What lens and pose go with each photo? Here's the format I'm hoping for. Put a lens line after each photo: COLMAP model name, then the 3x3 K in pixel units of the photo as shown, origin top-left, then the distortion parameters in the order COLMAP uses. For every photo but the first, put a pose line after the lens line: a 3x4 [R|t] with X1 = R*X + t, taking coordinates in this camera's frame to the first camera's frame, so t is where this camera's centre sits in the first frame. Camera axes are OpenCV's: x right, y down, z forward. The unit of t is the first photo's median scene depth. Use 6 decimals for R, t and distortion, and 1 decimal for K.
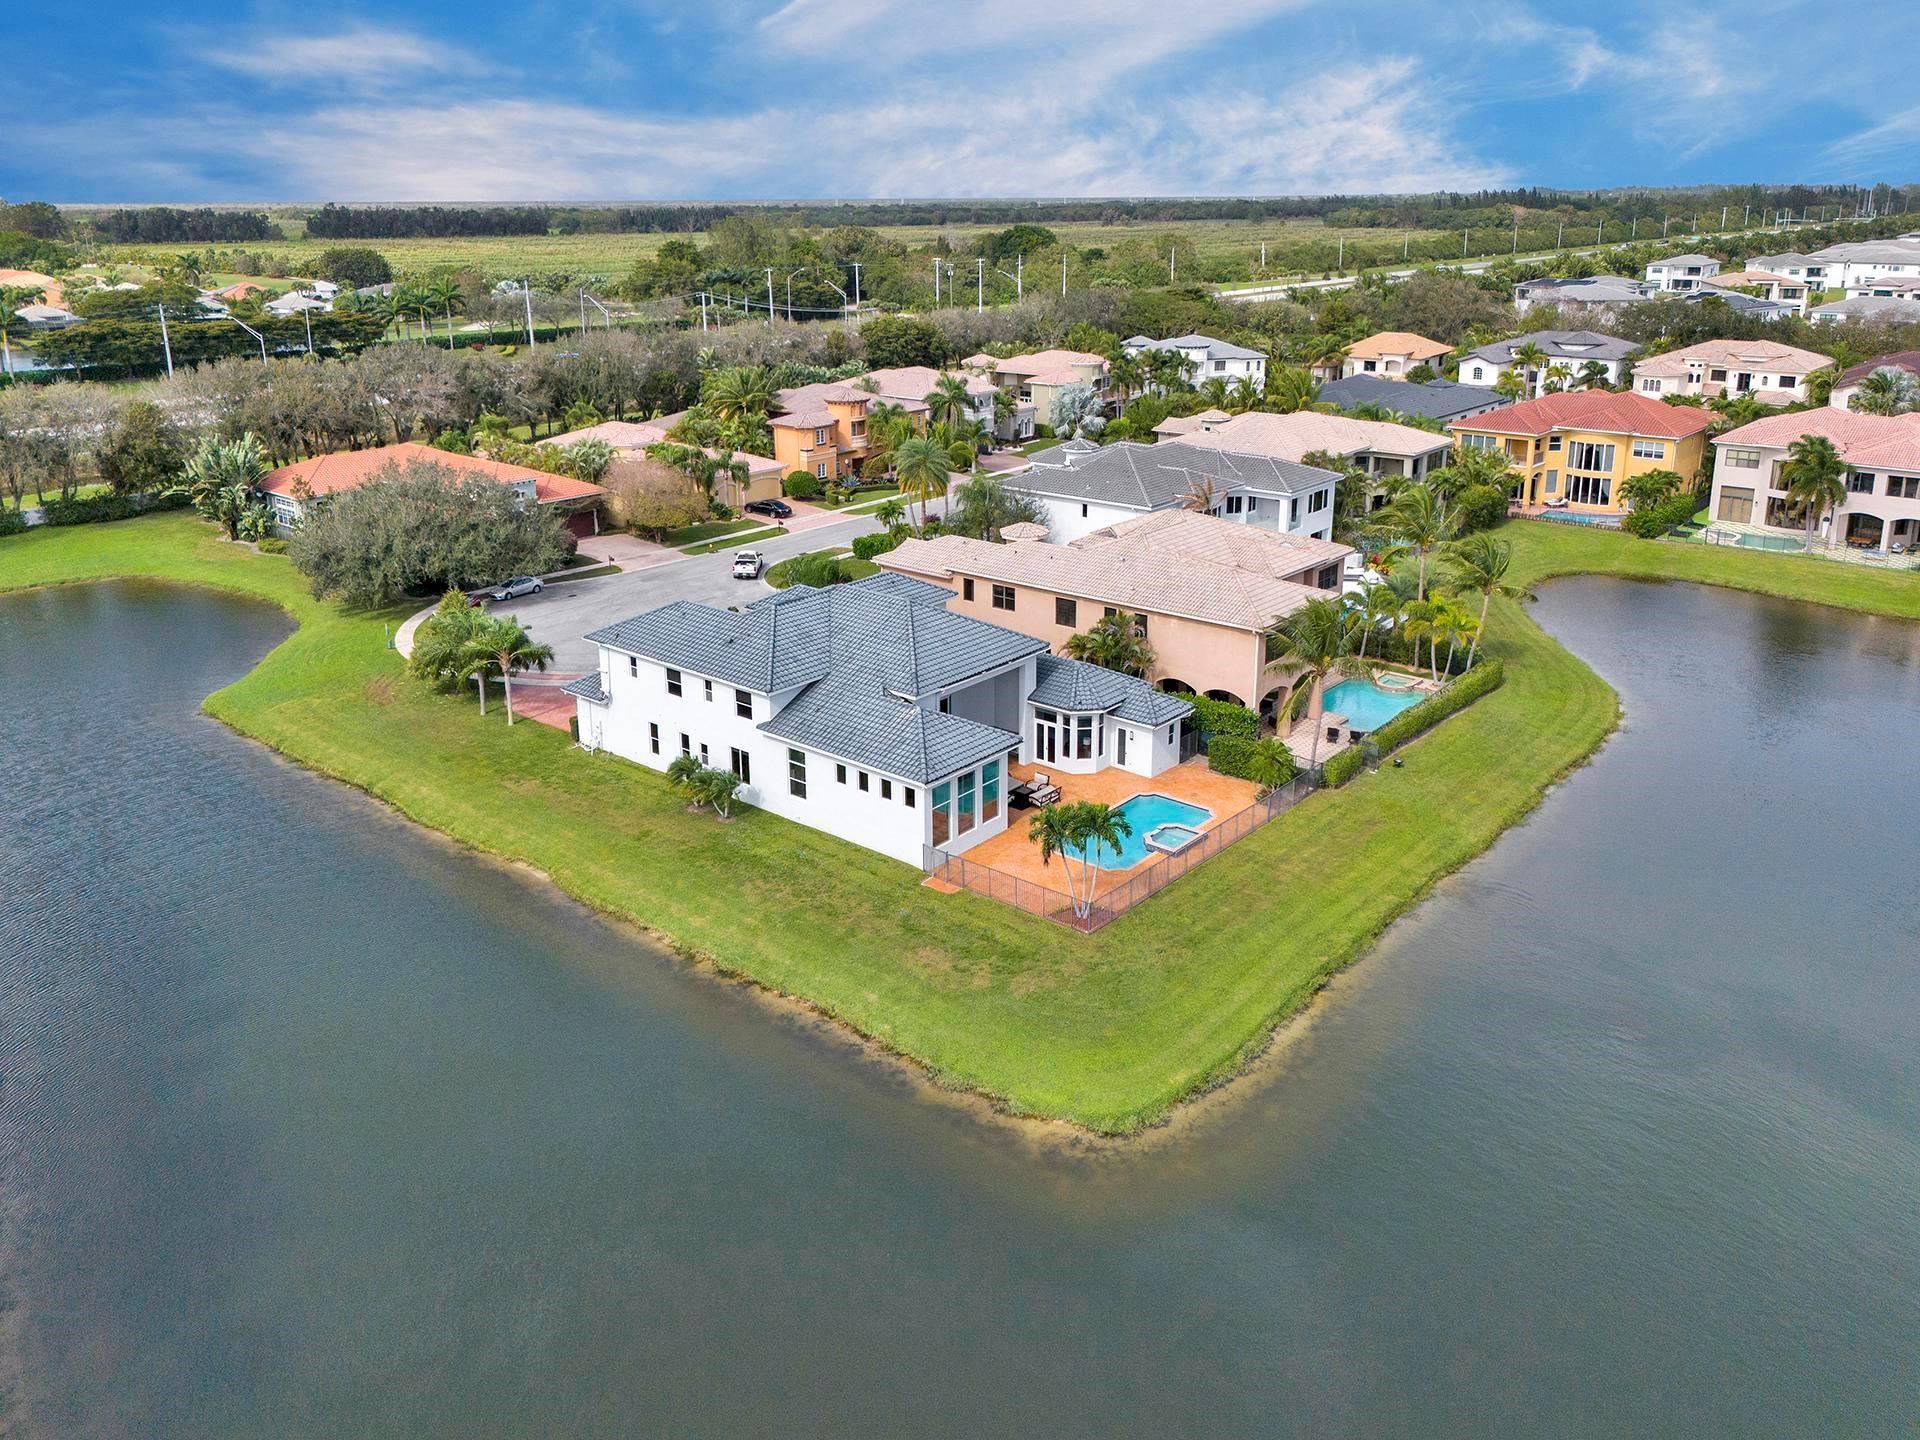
lens RADIAL K [[1348.2, 0, 960.0], [0, 1348.2, 720.0], [0, 0, 1]] dist [0.009690, -0.001223]
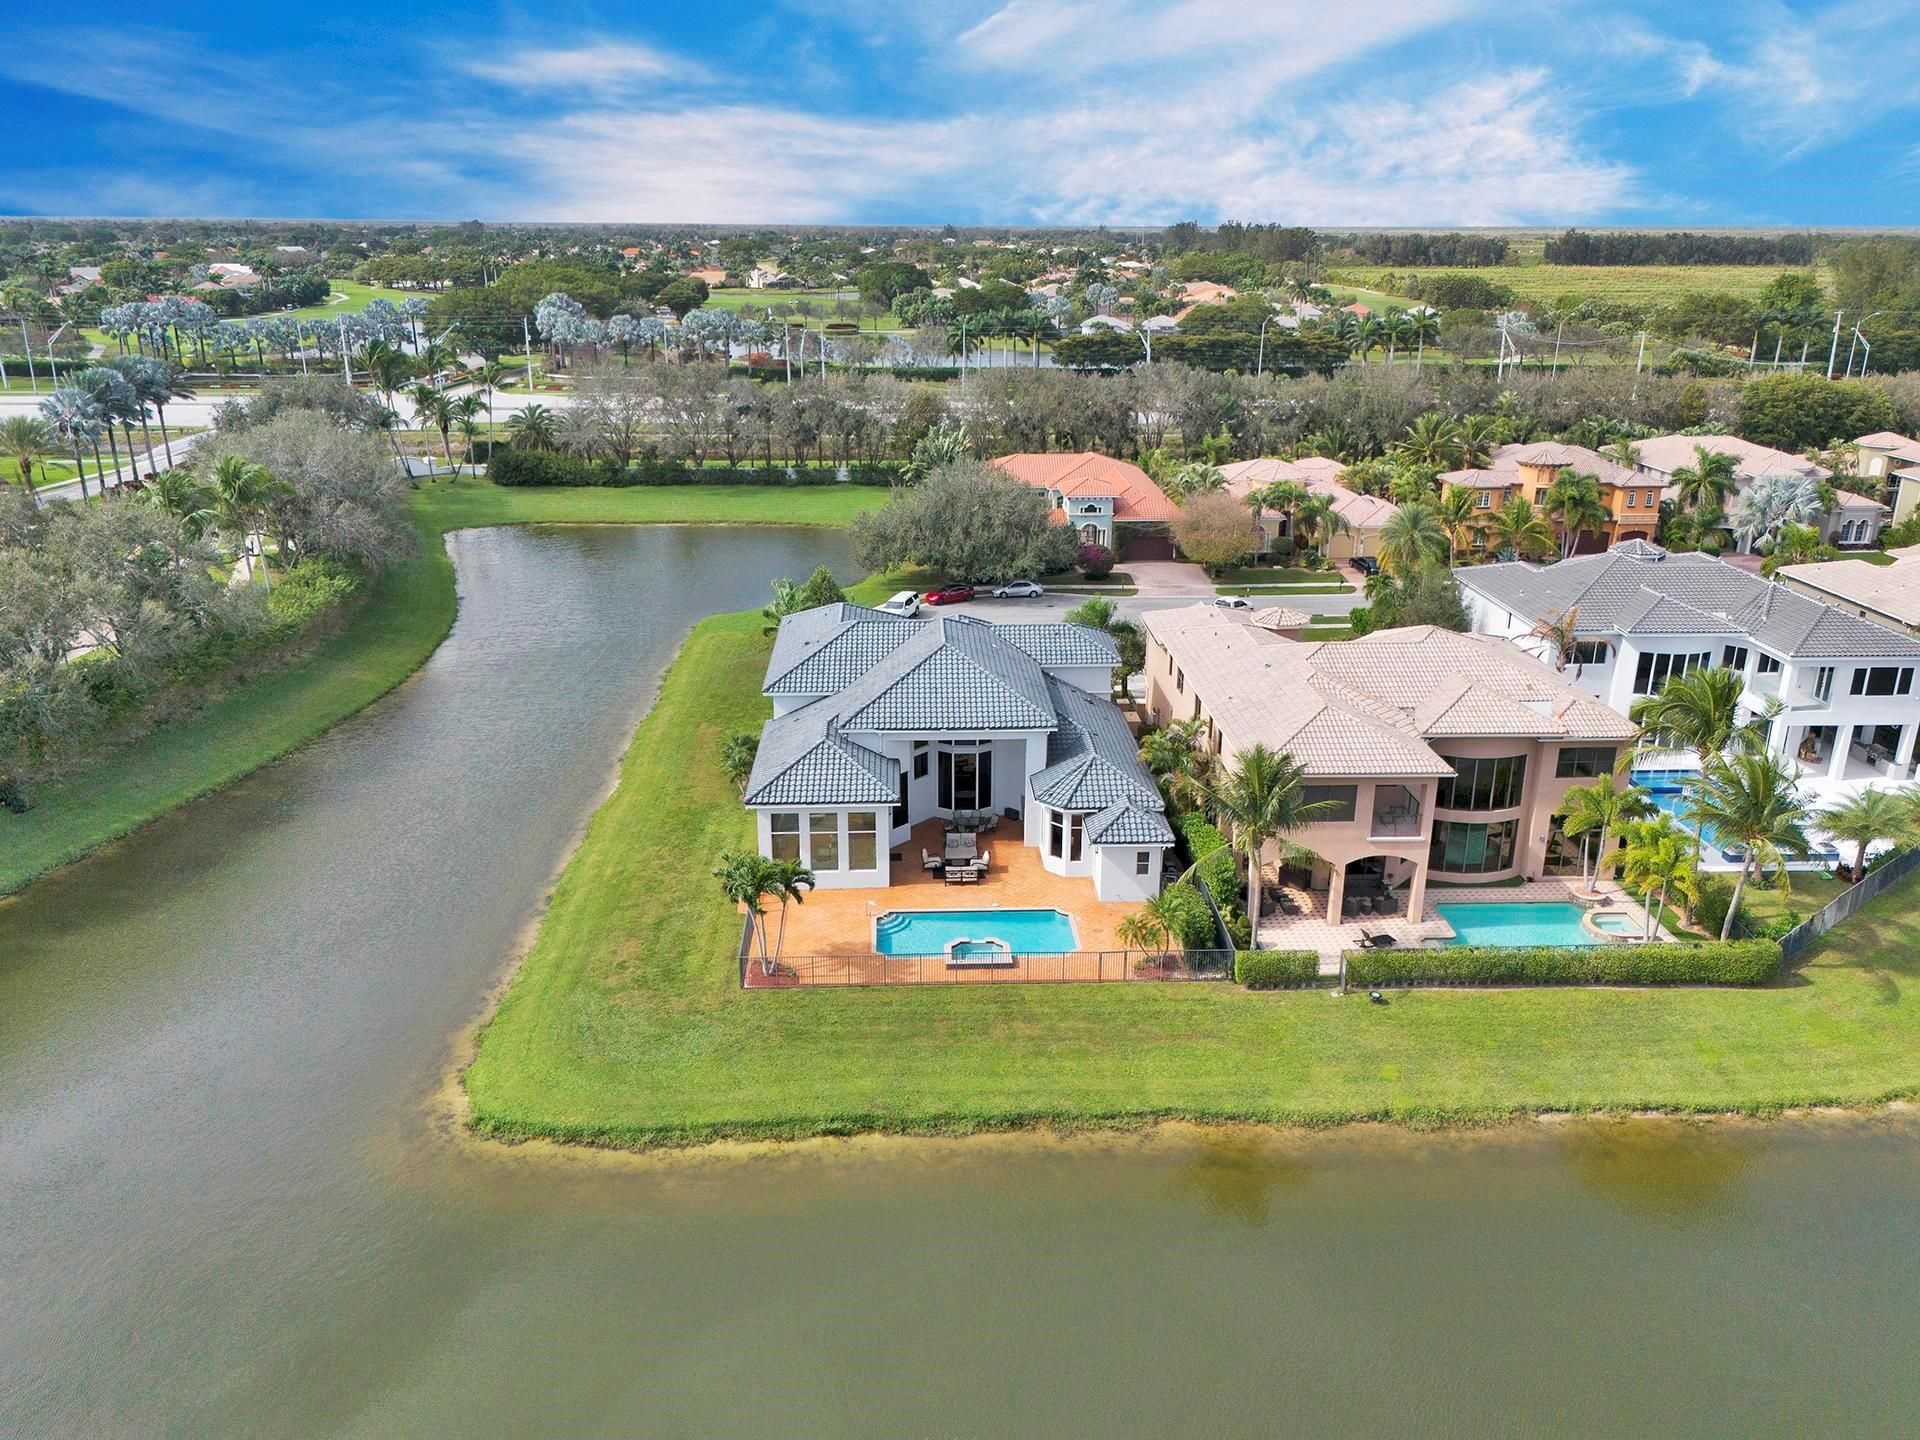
lens RADIAL K [[1348.2, 0, 960.0], [0, 1348.2, 720.0], [0, 0, 1]] dist [0.009690, -0.001223]
pose [[0.686617, 0.246525, -0.683947, 0.691449], [-0.258211, 0.962111, 0.087569, -0.131920], [0.679621, 0.116476, 0.724257, 0.301758]]
